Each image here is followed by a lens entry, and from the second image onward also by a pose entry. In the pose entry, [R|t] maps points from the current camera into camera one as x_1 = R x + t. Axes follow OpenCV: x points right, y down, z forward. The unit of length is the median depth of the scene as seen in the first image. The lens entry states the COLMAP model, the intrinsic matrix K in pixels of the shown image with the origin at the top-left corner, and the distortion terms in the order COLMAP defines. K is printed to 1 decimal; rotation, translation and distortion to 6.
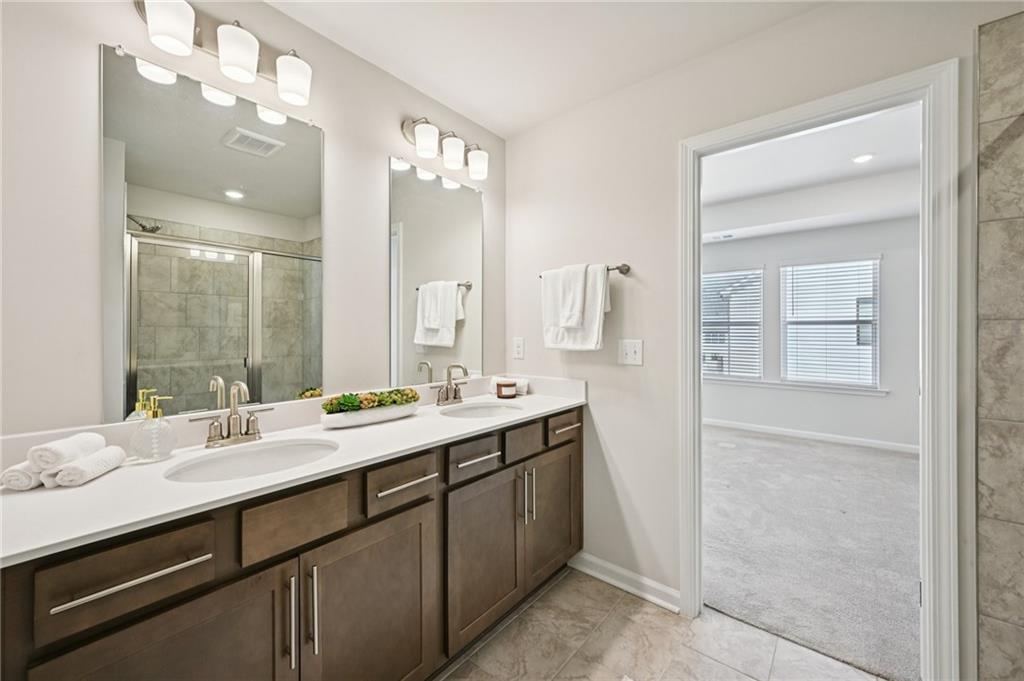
lens RADIAL K [[399.6, 0, 517.9], [0, 399.6, 332.0], [0, 0, 1]] dist [0.000057, 0.000549]
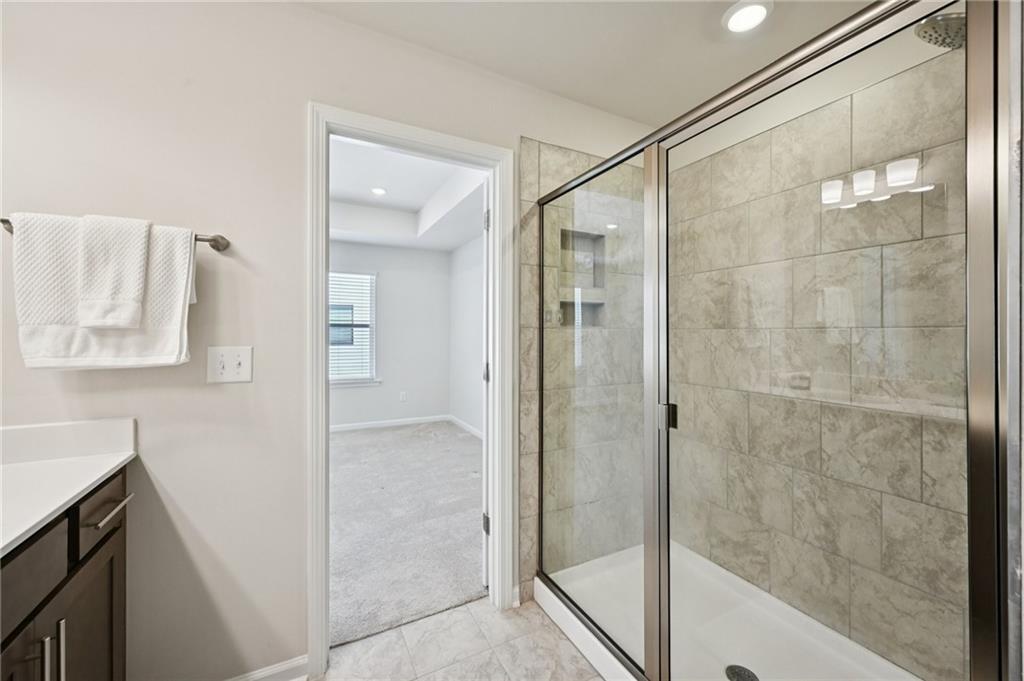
lens RADIAL K [[399.6, 0, 513.1], [0, 399.6, 333.2], [0, 0, 1]] dist [0.000057, 0.000549]
pose [[0.386446, 0.002706, 0.922308, -0.166781], [-0.003087, 0.999994, -0.001641, -0.004117], [-0.922307, -0.002213, 0.386452, 0.269198]]
